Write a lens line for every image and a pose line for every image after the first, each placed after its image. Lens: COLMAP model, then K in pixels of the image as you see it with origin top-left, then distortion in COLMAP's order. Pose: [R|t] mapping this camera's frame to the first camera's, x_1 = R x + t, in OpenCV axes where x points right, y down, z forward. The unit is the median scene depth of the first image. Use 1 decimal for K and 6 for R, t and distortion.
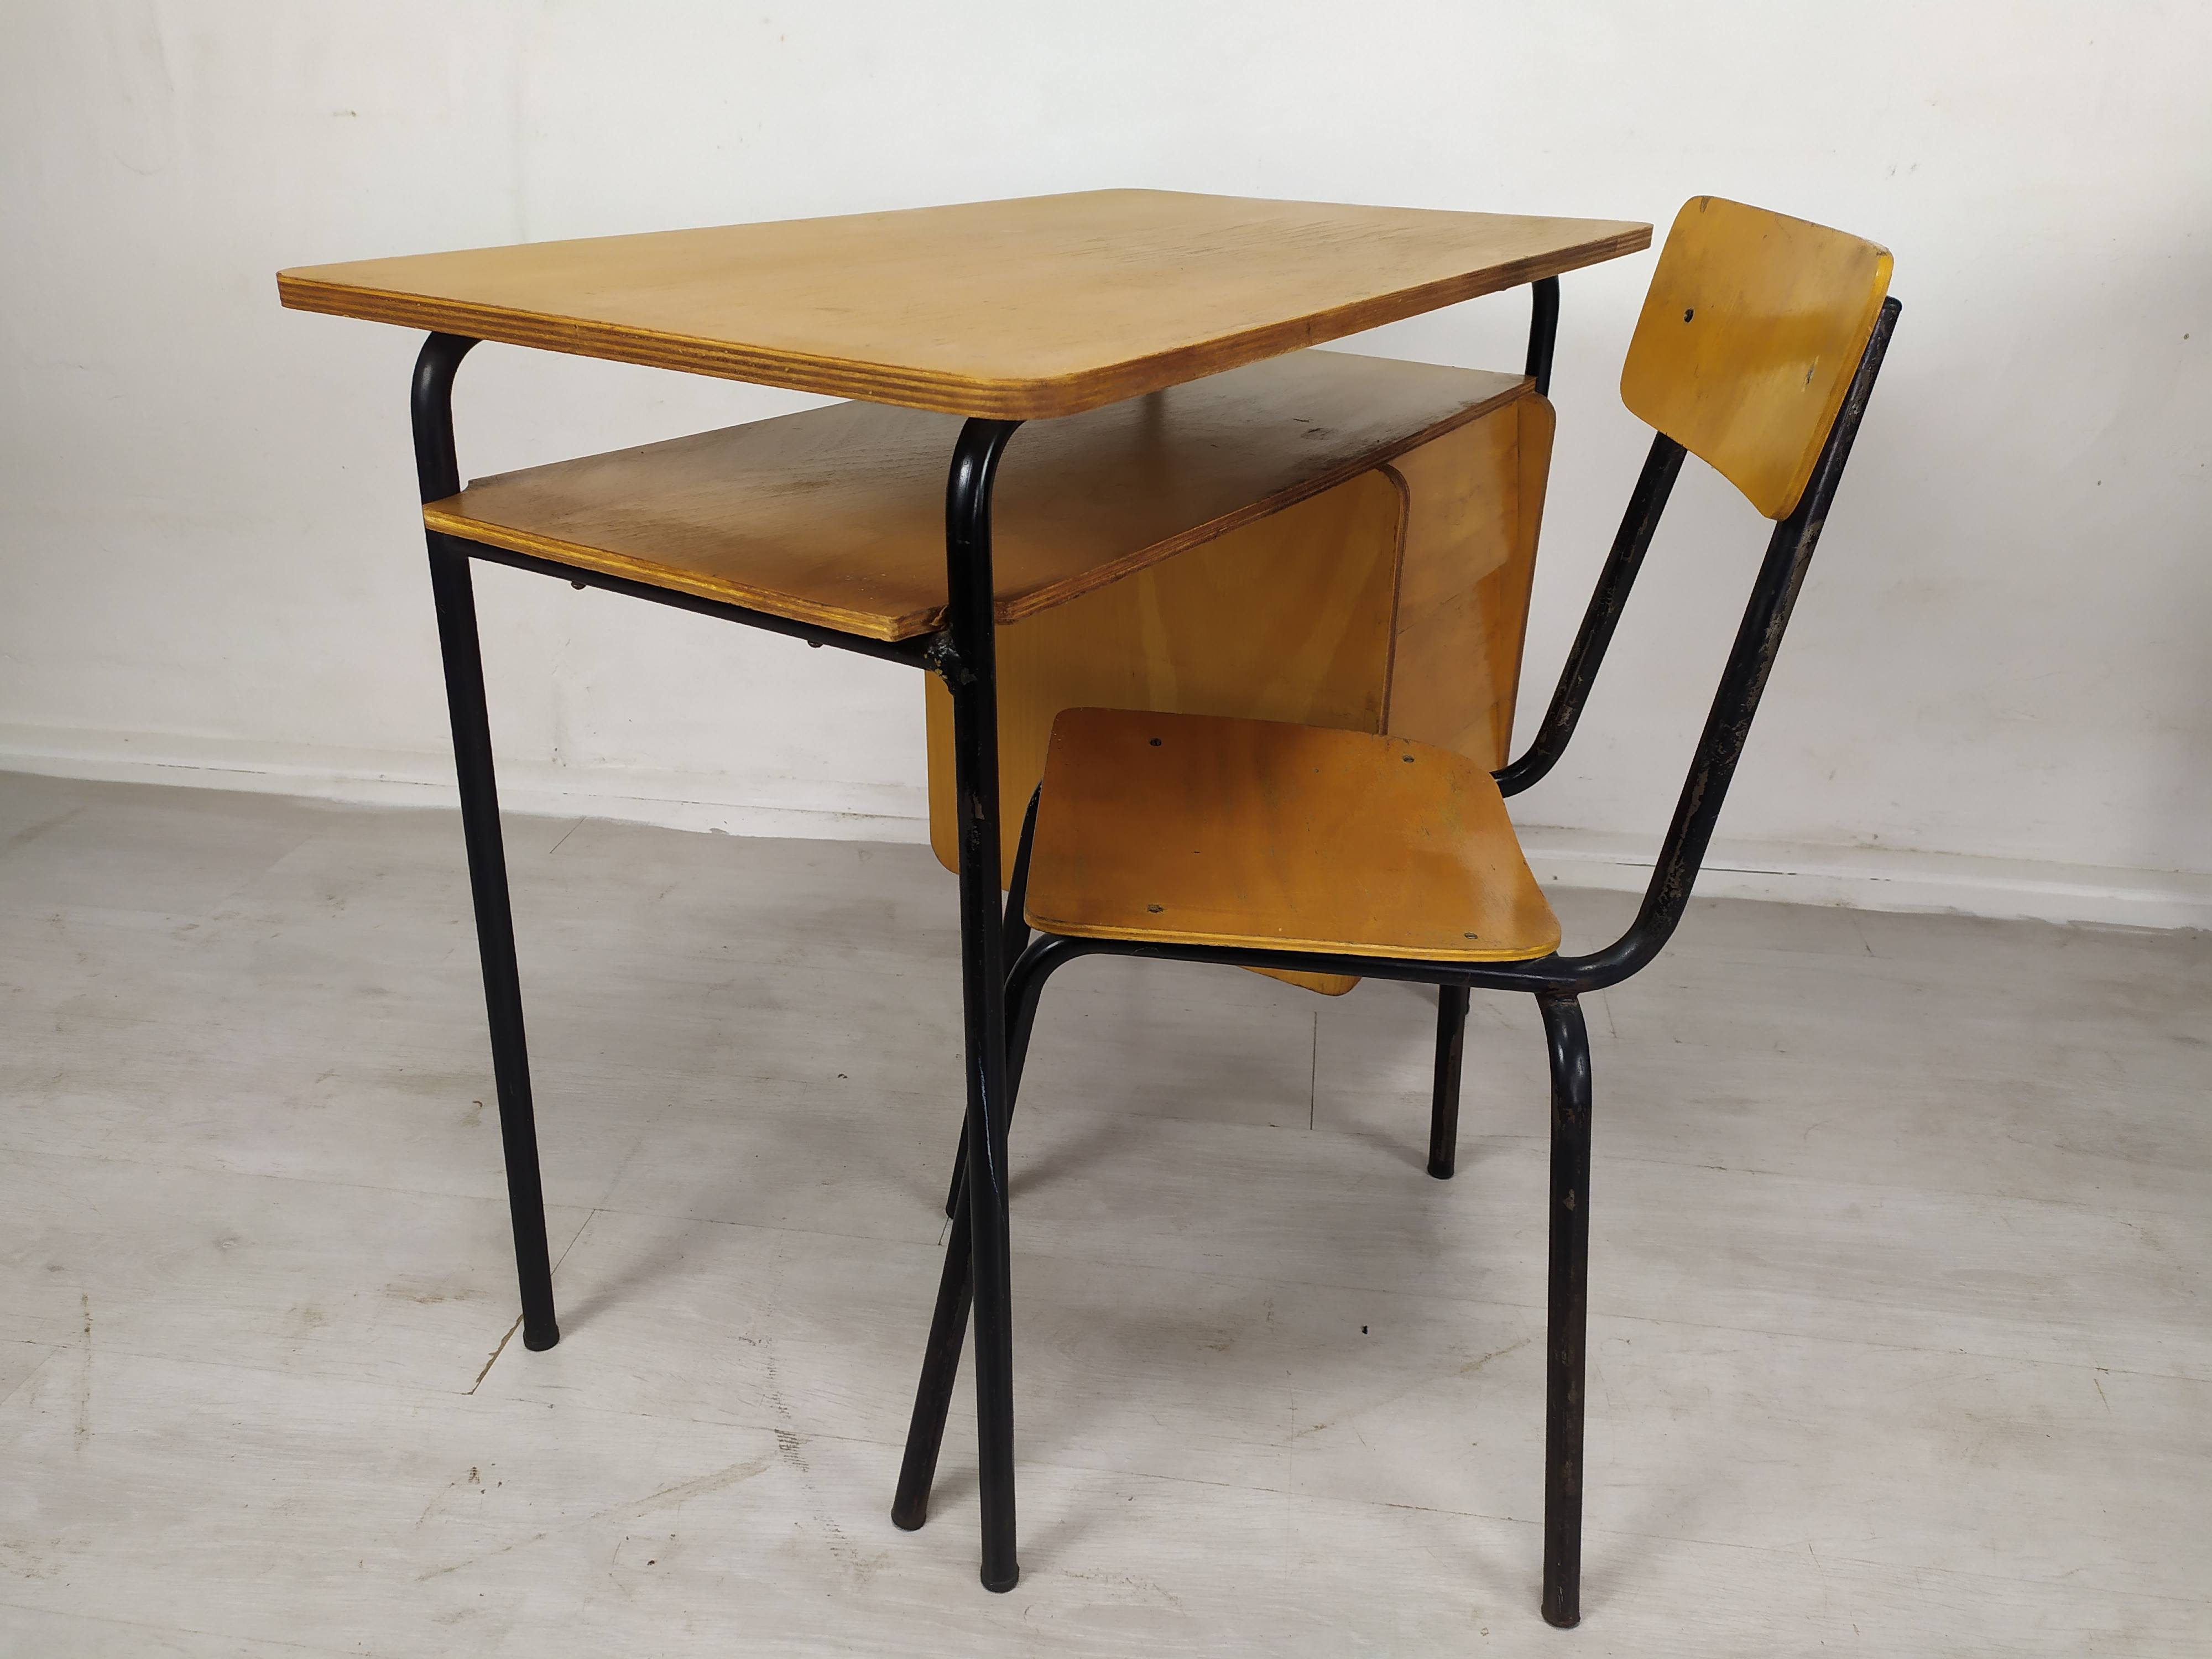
lens RADIAL K [[1636.9, 0, 1106.7], [0, 1636.9, 828.1], [0, 0, 1]] dist [0.007173, -0.007529]
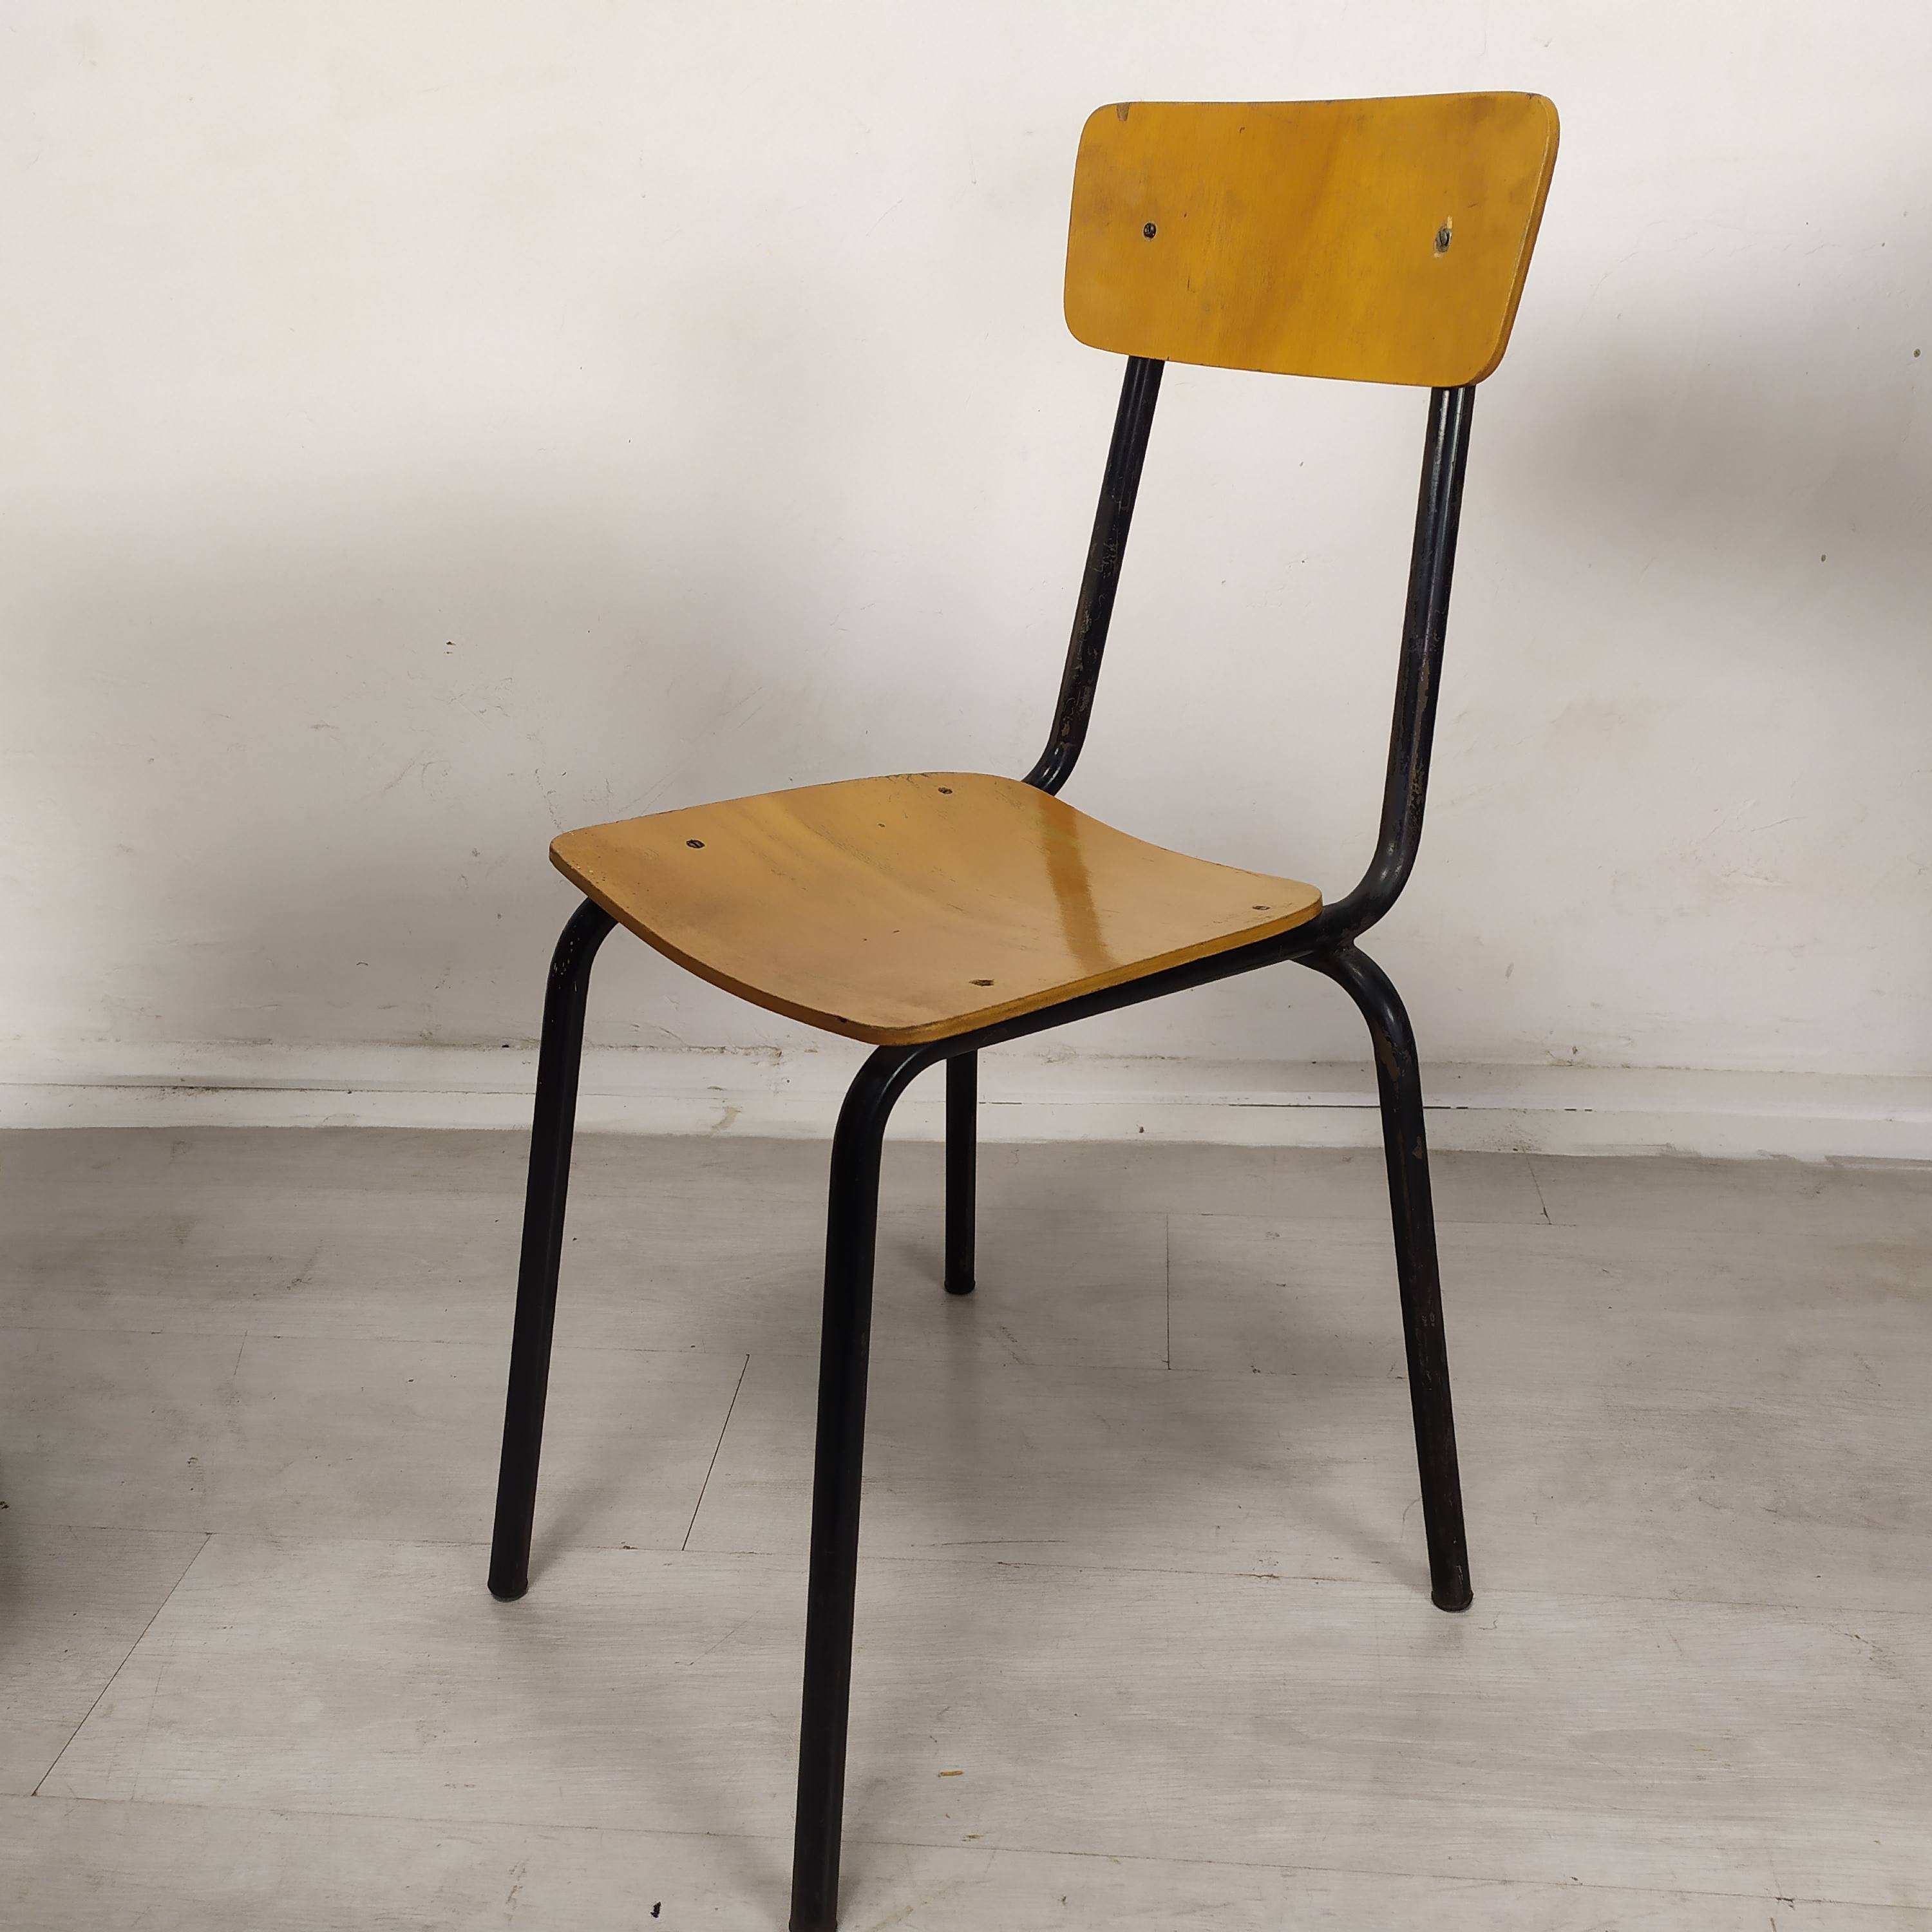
lens RADIAL K [[1922.6, 0, 985.1], [0, 1922.6, 961.2], [0, 0, 1]] dist [0.023407, 0.000000]
pose [[0.998017, -0.048205, 0.040484, 0.264555], [0.049569, 0.998212, -0.033405, -0.029349], [-0.038801, 0.035345, 0.998622, 0.222388]]
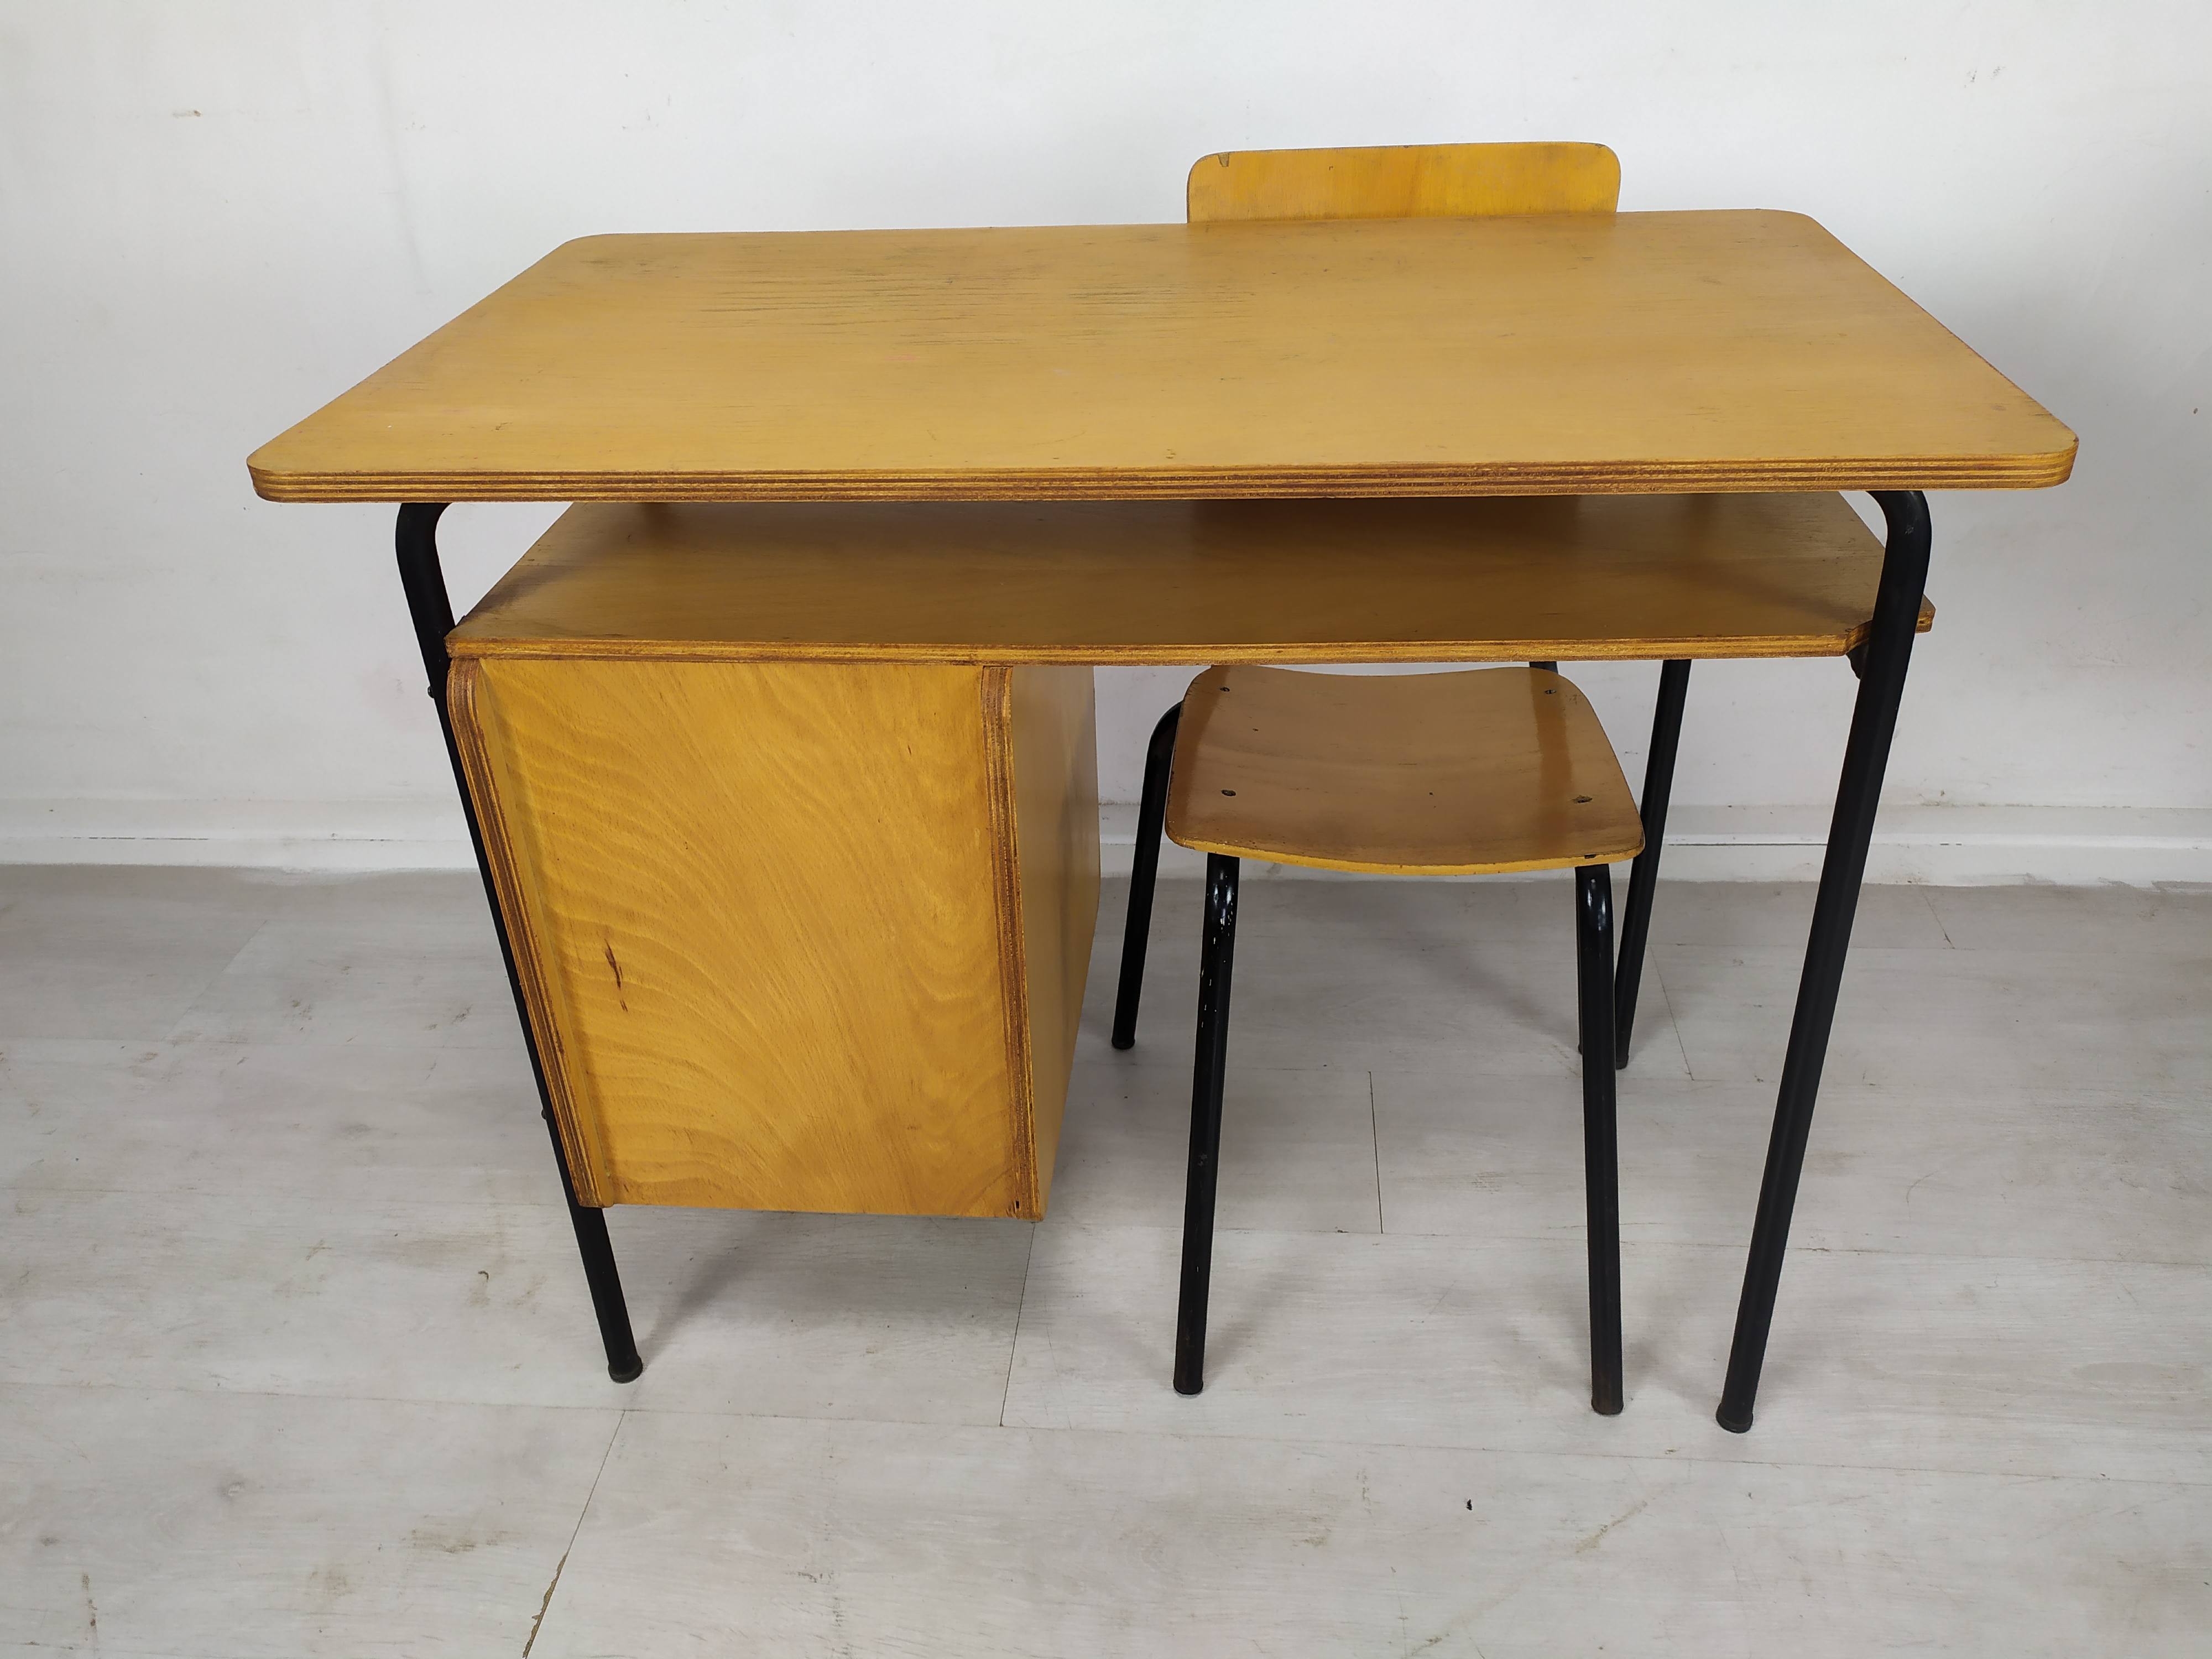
lens RADIAL K [[1636.9, 0, 1106.4], [0, 1636.9, 823.0], [0, 0, 1]] dist [0.007173, -0.007529]
pose [[0.996977, -0.077034, 0.010144, -0.026468], [0.075177, 0.989353, 0.124612, -0.202196], [-0.019635, -0.123473, 0.992154, 0.122772]]
